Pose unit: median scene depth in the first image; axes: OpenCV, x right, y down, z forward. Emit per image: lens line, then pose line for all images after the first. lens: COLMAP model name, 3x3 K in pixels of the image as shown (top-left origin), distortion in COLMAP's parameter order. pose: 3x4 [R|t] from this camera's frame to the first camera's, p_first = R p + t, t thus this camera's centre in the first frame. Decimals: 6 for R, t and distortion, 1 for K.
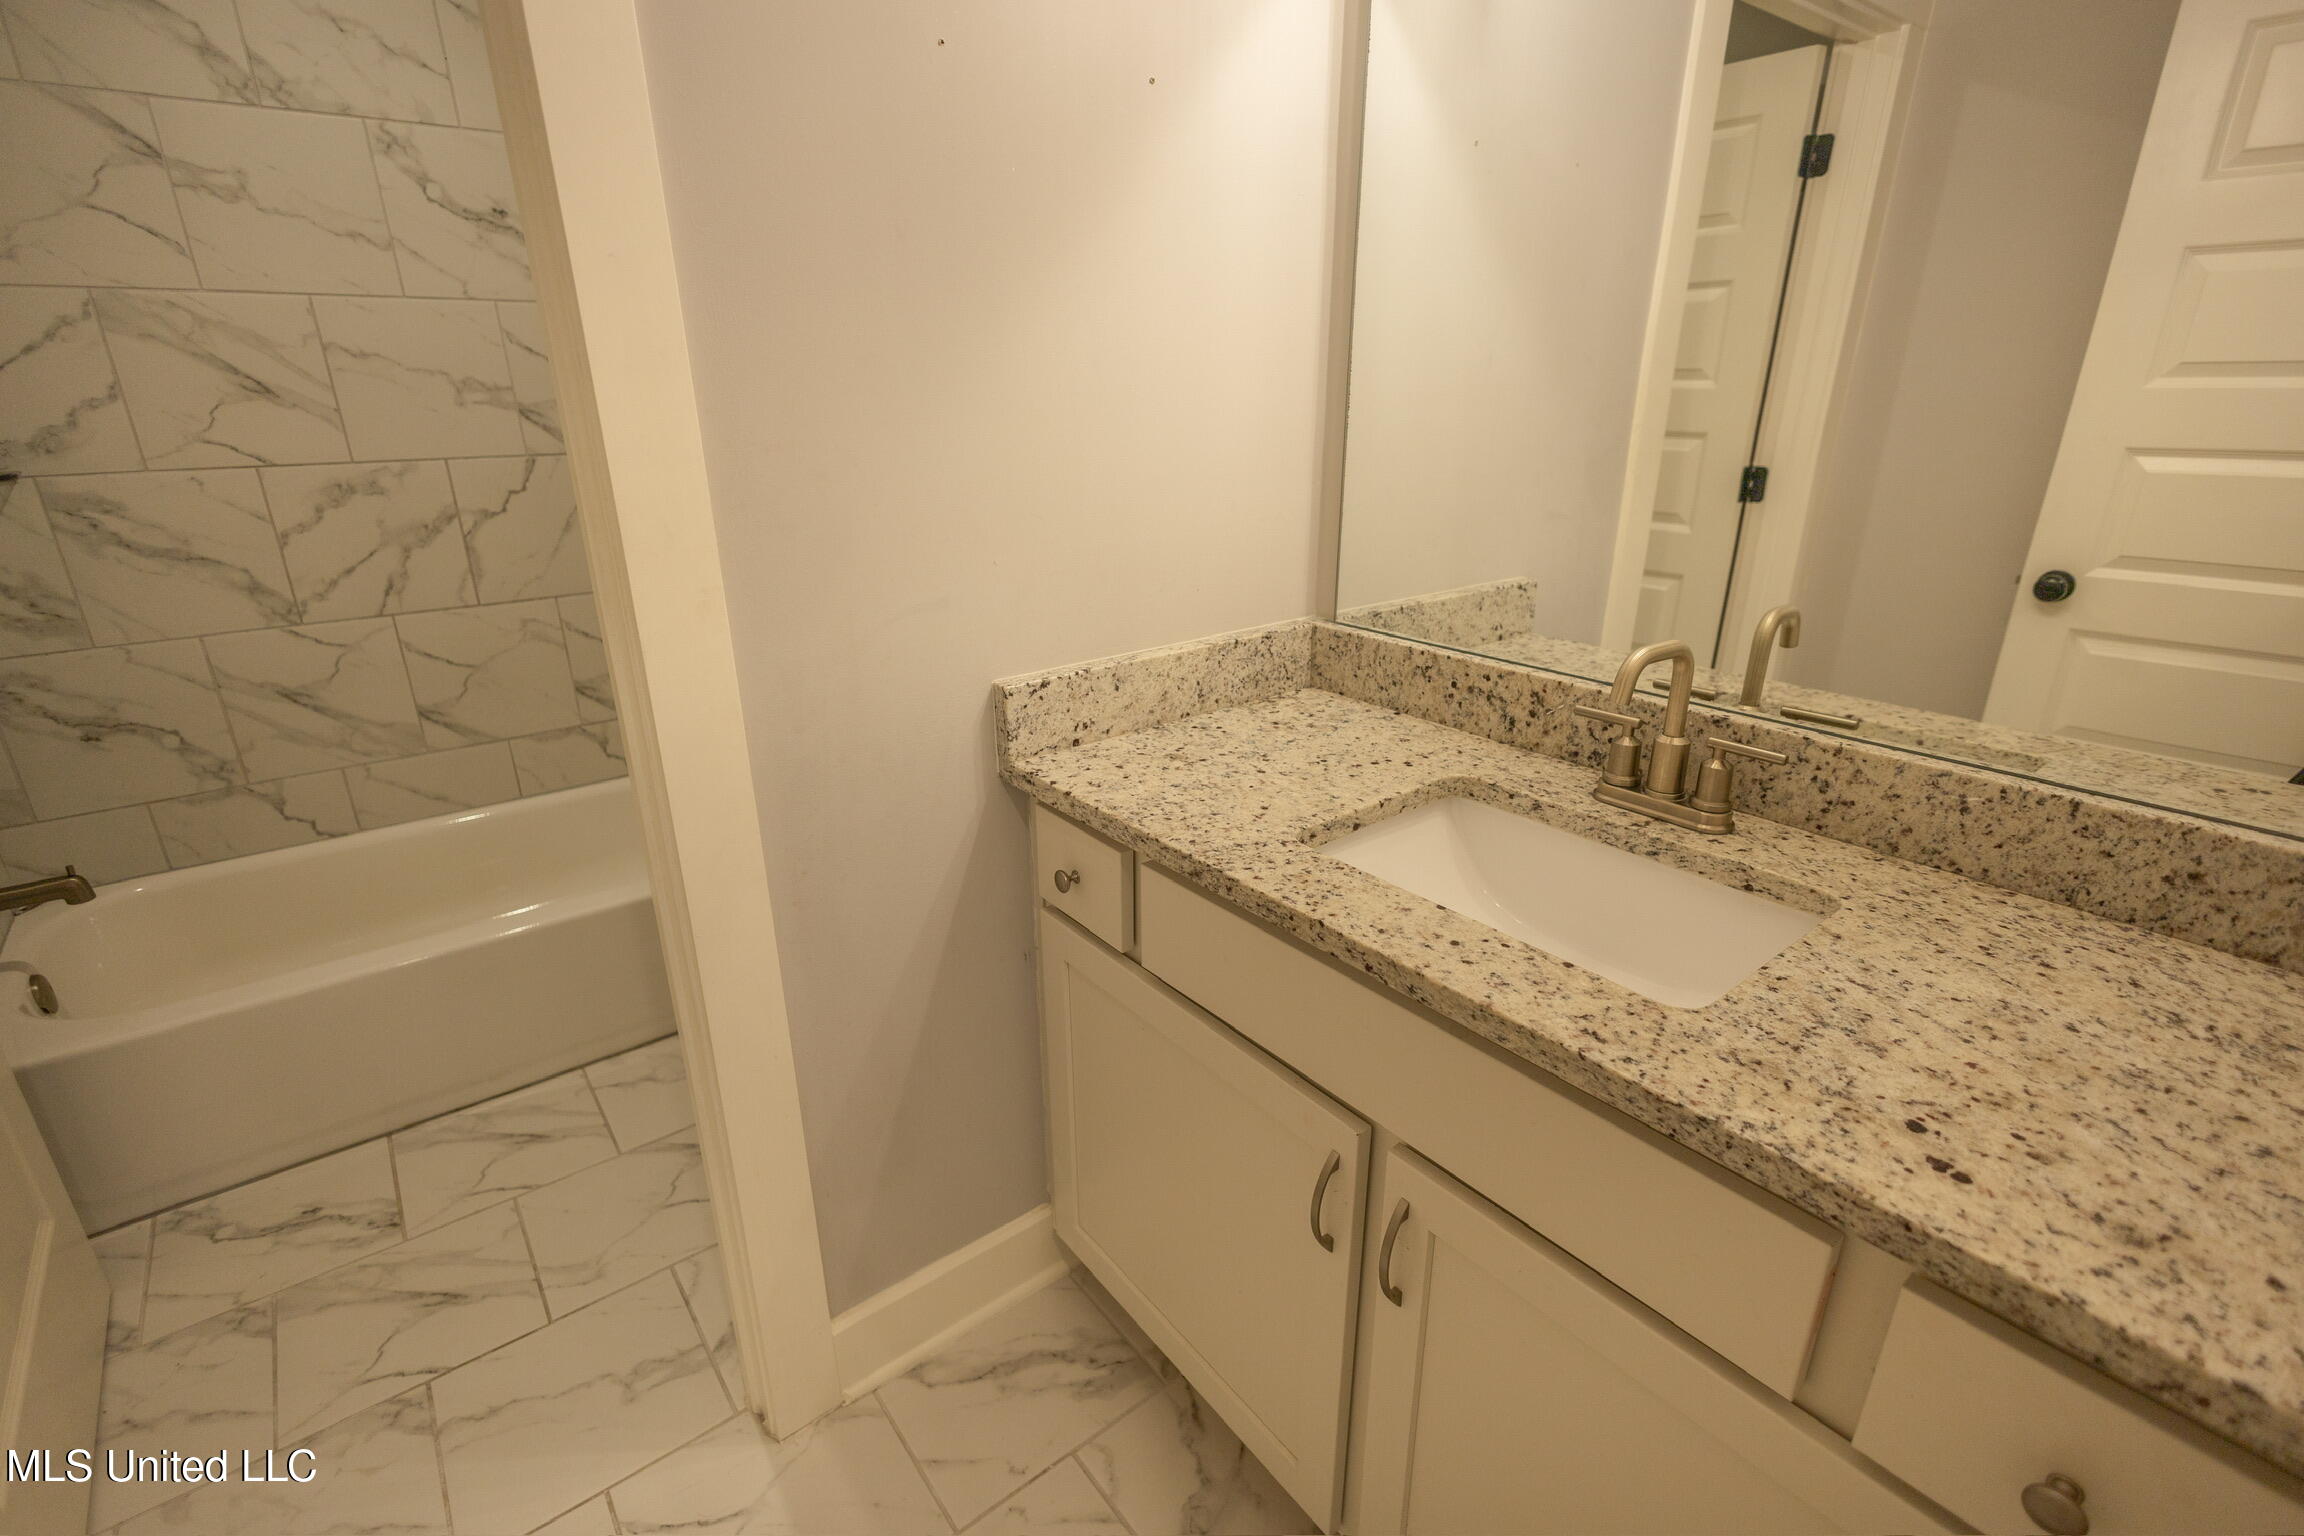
lens RADIAL K [[1050.1, 0, 1160.0], [0, 1050.1, 774.5], [0, 0, 1]] dist [0.005630, -0.005360]
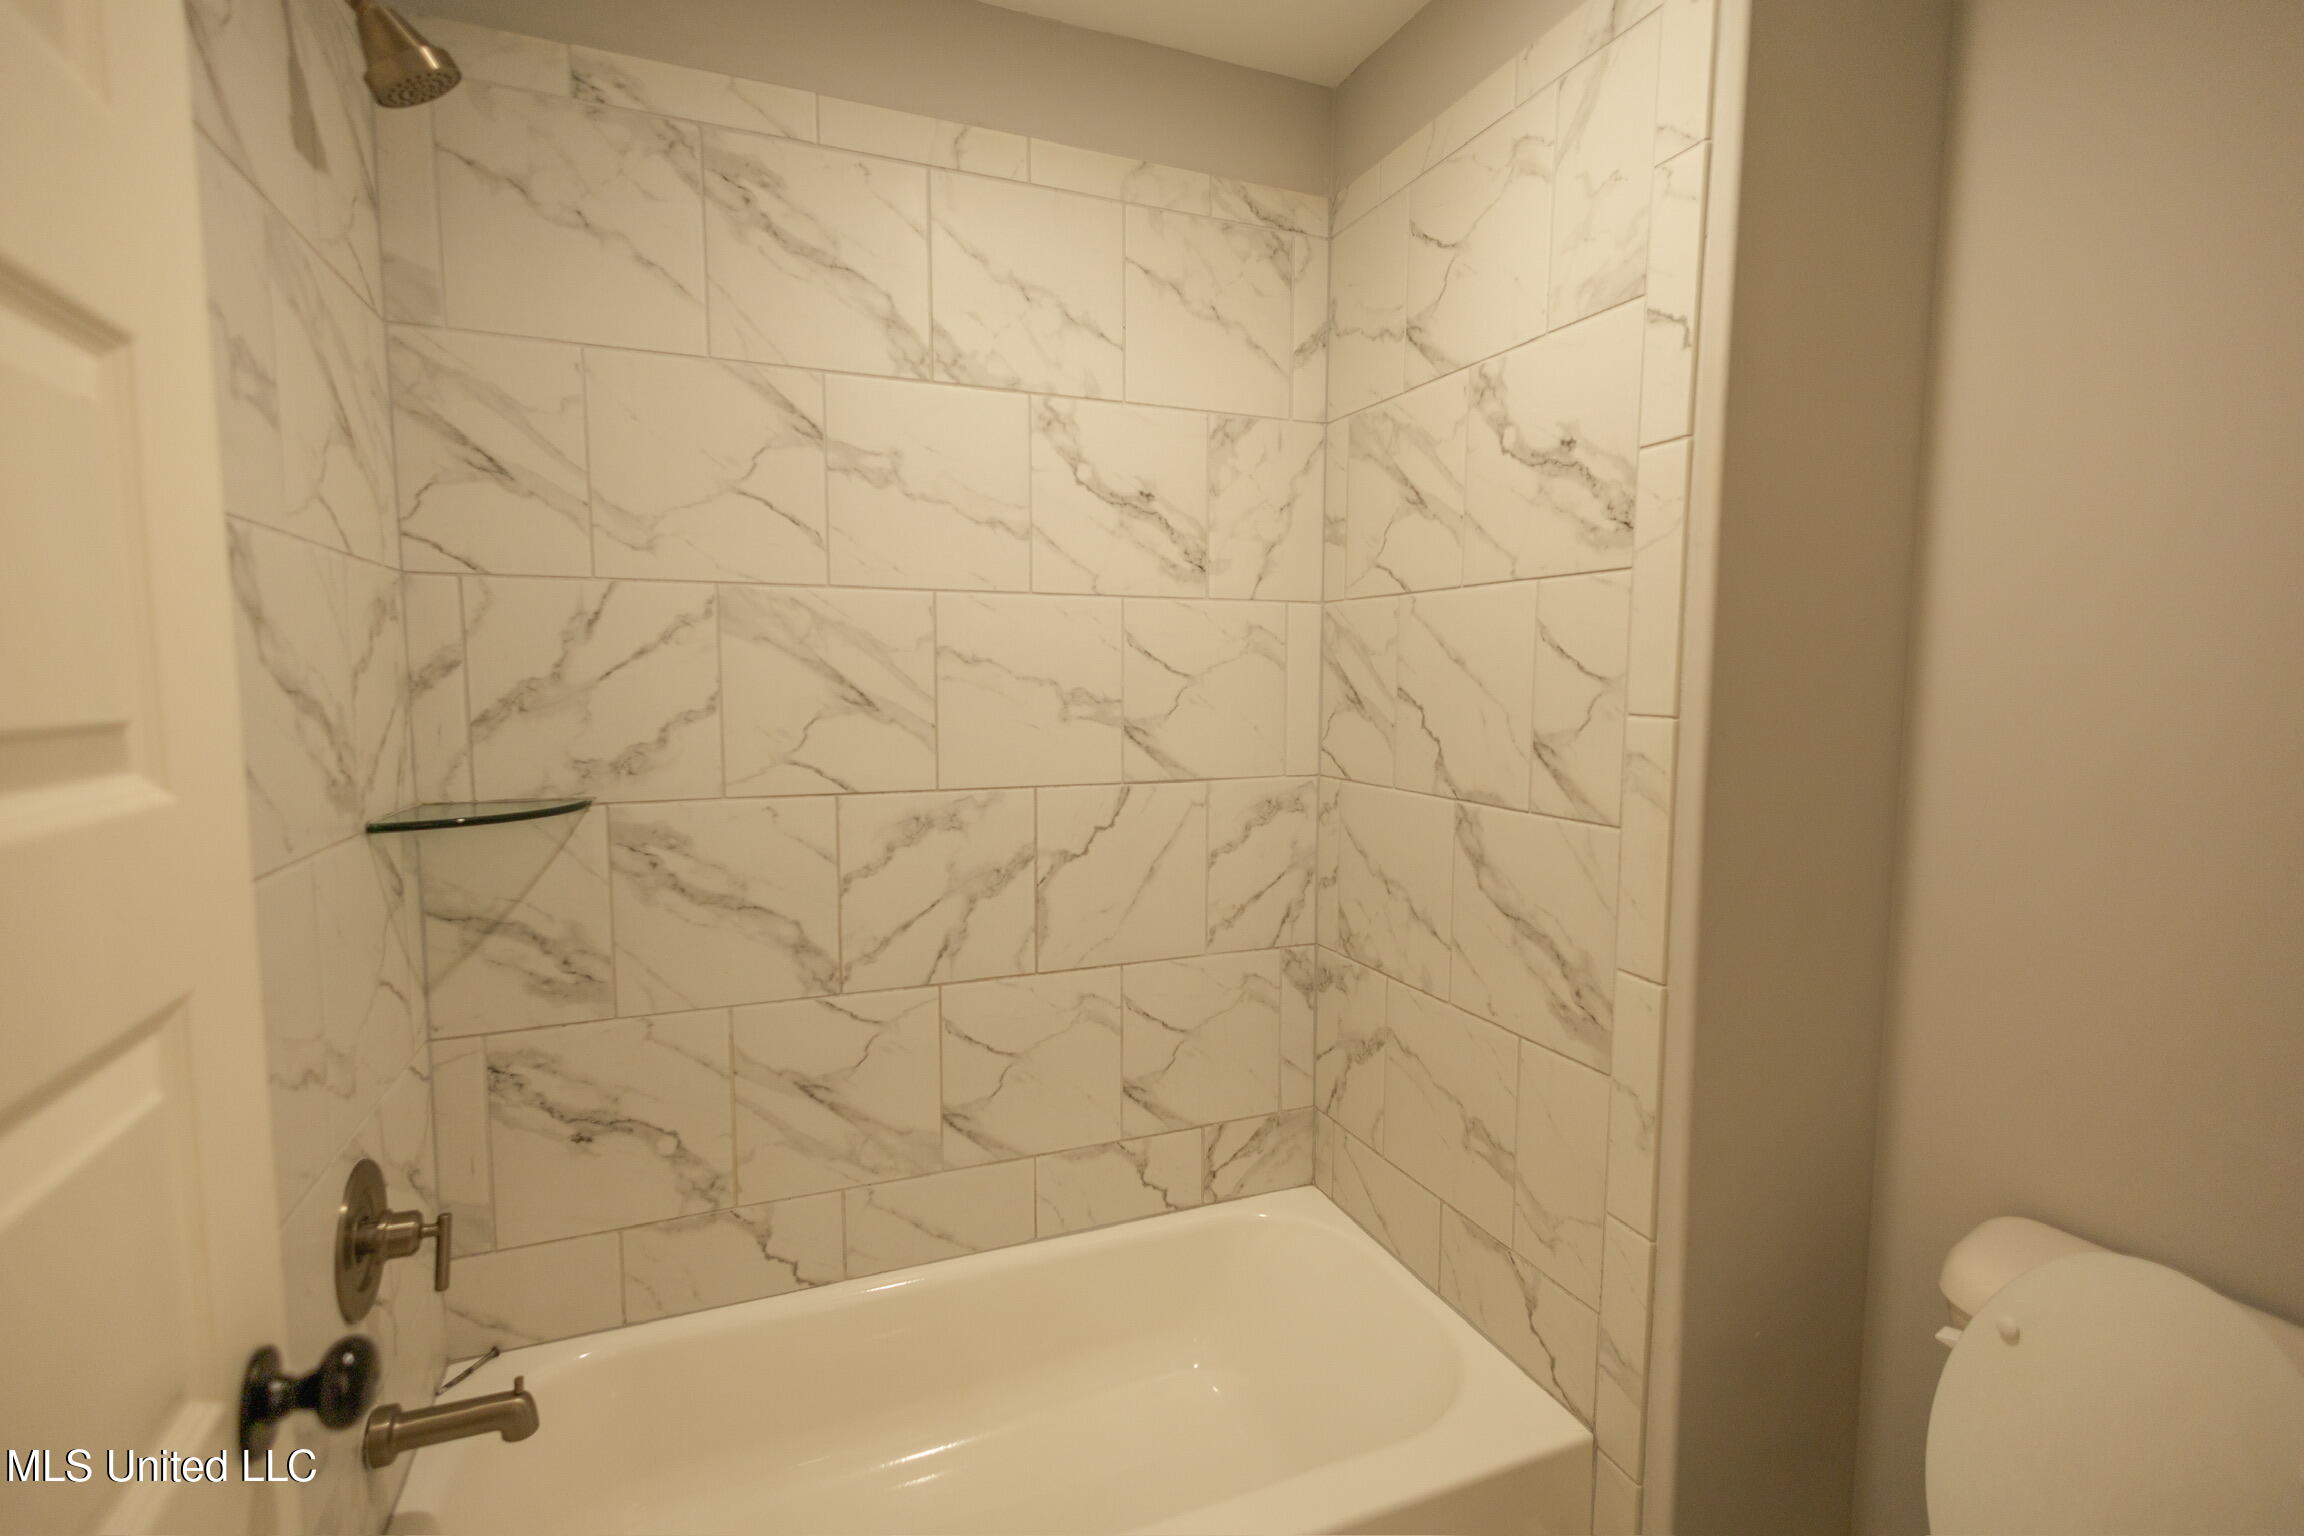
lens RADIAL K [[1050.1, 0, 1149.4], [0, 1050.1, 774.9], [0, 0, 1]] dist [0.005630, -0.005360]
pose [[0.958597, 0.026222, -0.283555, -0.414166], [-0.102554, 0.960726, -0.257852, -0.128615], [0.265658, 0.276256, 0.923639, 0.334574]]
